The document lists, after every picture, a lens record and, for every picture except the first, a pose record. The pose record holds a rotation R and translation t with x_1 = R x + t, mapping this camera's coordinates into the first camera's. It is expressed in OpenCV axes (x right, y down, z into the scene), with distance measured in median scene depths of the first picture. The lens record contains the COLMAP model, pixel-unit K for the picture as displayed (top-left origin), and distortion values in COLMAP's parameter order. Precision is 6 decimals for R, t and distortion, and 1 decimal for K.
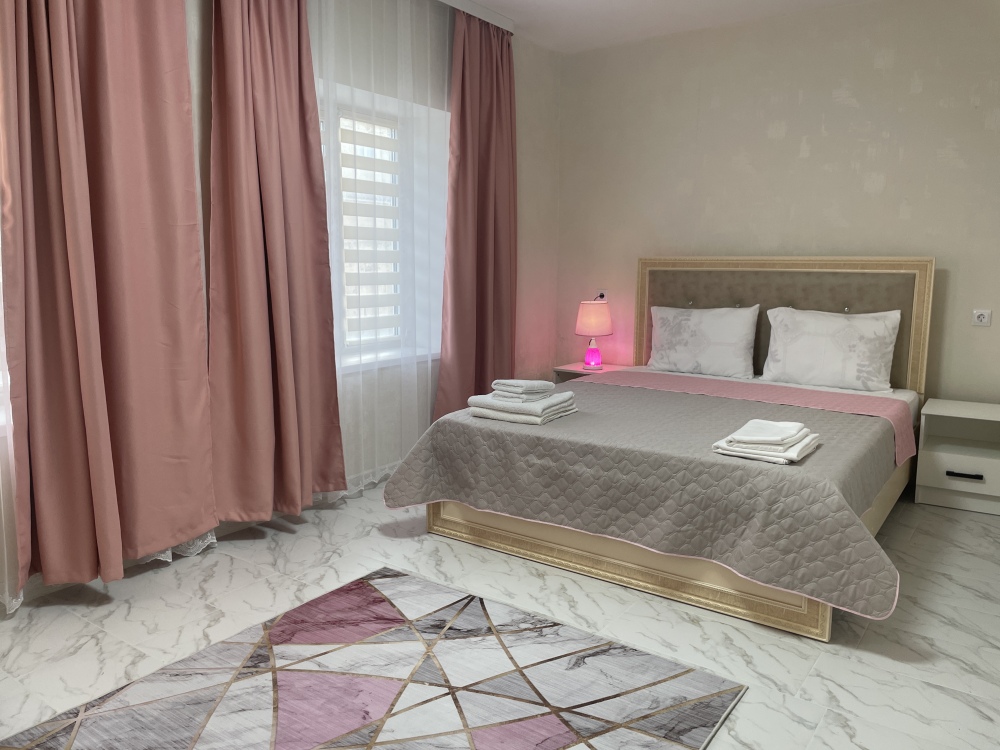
lens RADIAL K [[754.3, 0, 507.5], [0, 754.3, 373.4], [0, 0, 1]] dist [0.098035, -0.134453]
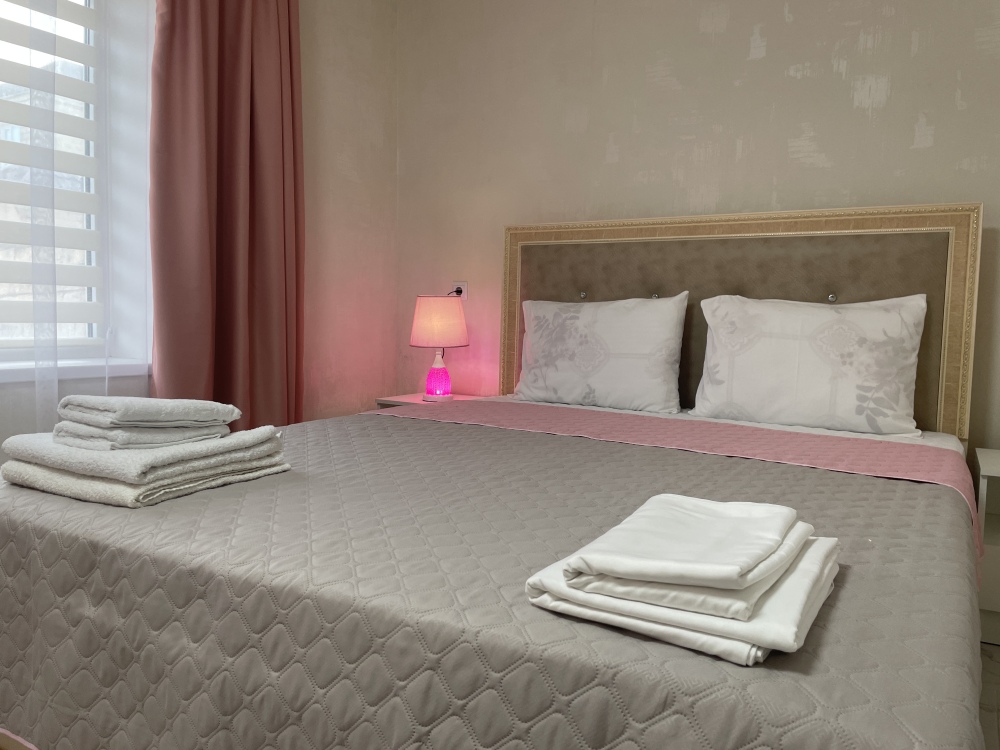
lens RADIAL K [[754.3, 0, 507.5], [0, 754.3, 373.4], [0, 0, 1]] dist [0.098035, -0.134453]
pose [[0.997457, 0.011849, 0.070275, 0.190231], [-0.006809, 0.997415, -0.071527, 0.024314], [-0.070941, 0.070867, 0.994960, 0.541240]]
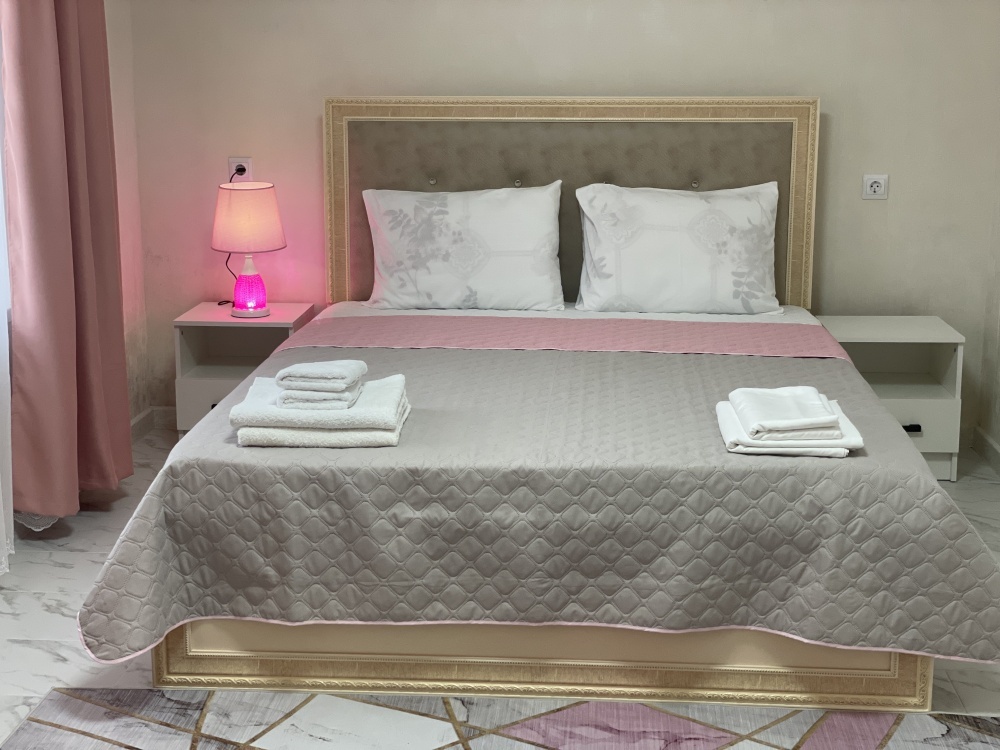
lens RADIAL K [[1489.4, 0, 500.0], [0, 1489.4, 375.0], [0, 0, 1]] dist [0.106010, 0.122122]
pose [[0.861168, -0.116212, 0.494858, -0.377113], [0.082424, 0.992556, 0.089655, -0.064338], [-0.501594, -0.036420, 0.864336, 0.047207]]
